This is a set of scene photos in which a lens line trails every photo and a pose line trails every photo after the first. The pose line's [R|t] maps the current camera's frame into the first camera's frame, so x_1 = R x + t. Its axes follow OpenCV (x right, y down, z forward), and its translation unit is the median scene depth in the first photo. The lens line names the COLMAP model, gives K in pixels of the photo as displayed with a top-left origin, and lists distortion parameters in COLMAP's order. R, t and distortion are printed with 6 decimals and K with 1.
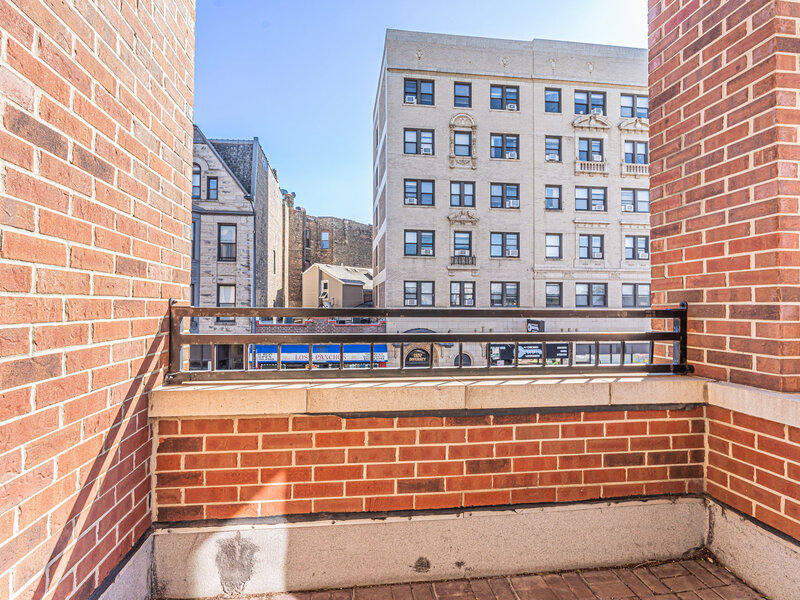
lens RADIAL K [[392.1, 0, 395.8], [0, 392.1, 298.0], [0, 0, 1]] dist [-0.002492, -0.000414]
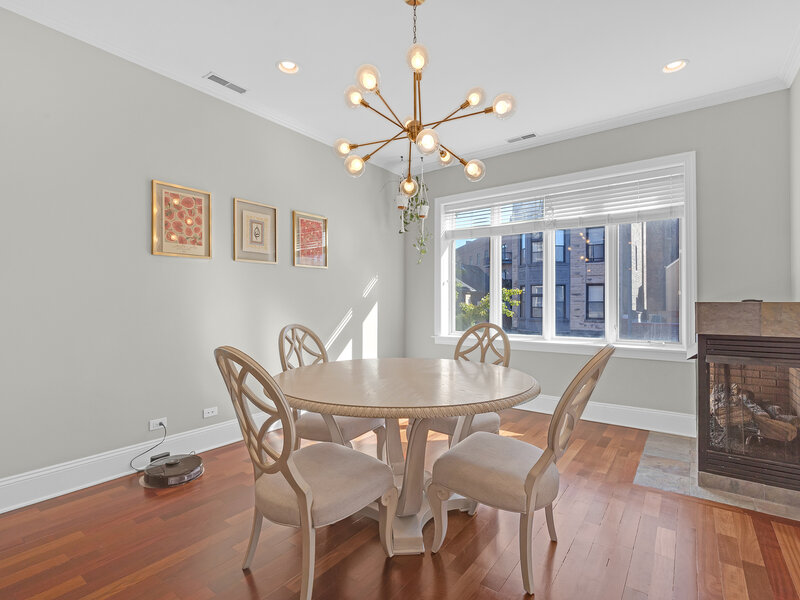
lens RADIAL K [[398.1, 0, 397.8], [0, 398.1, 301.3], [0, 0, 1]] dist [-0.005090, -0.001047]
pose [[0.715836, -0.007892, -0.698224, -0.063336], [0.021535, 0.999710, 0.010778, -0.010719], [0.697937, -0.022752, 0.715798, -0.140509]]
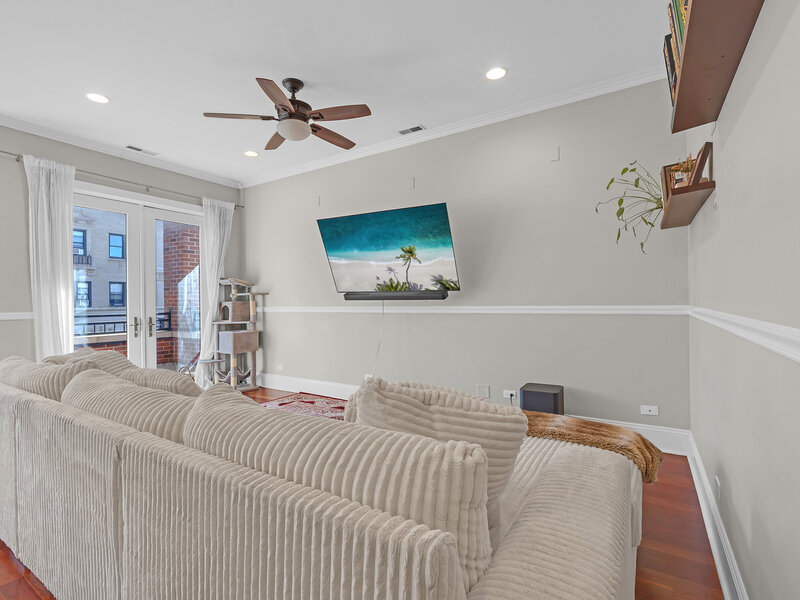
lens RADIAL K [[392.1, 0, 395.8], [0, 392.1, 298.0], [0, 0, 1]] dist [-0.002492, -0.000414]
pose [[0.648312, -0.007947, 0.761333, -0.057640], [-0.001201, 0.999934, 0.011461, -0.012929], [-0.761374, -0.008344, 0.648260, -0.253963]]
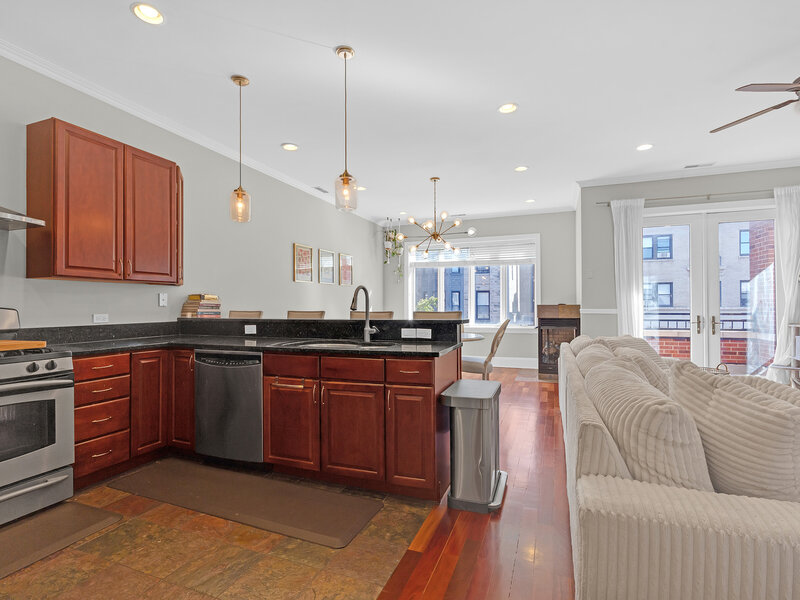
lens RADIAL K [[398.1, 0, 397.8], [0, 398.1, 301.3], [0, 0, 1]] dist [-0.005090, -0.001047]
pose [[0.872178, -0.016343, -0.488916, -0.026217], [0.021595, 0.999754, 0.005105, -0.013834], [0.488713, -0.015011, 0.872316, -0.310173]]
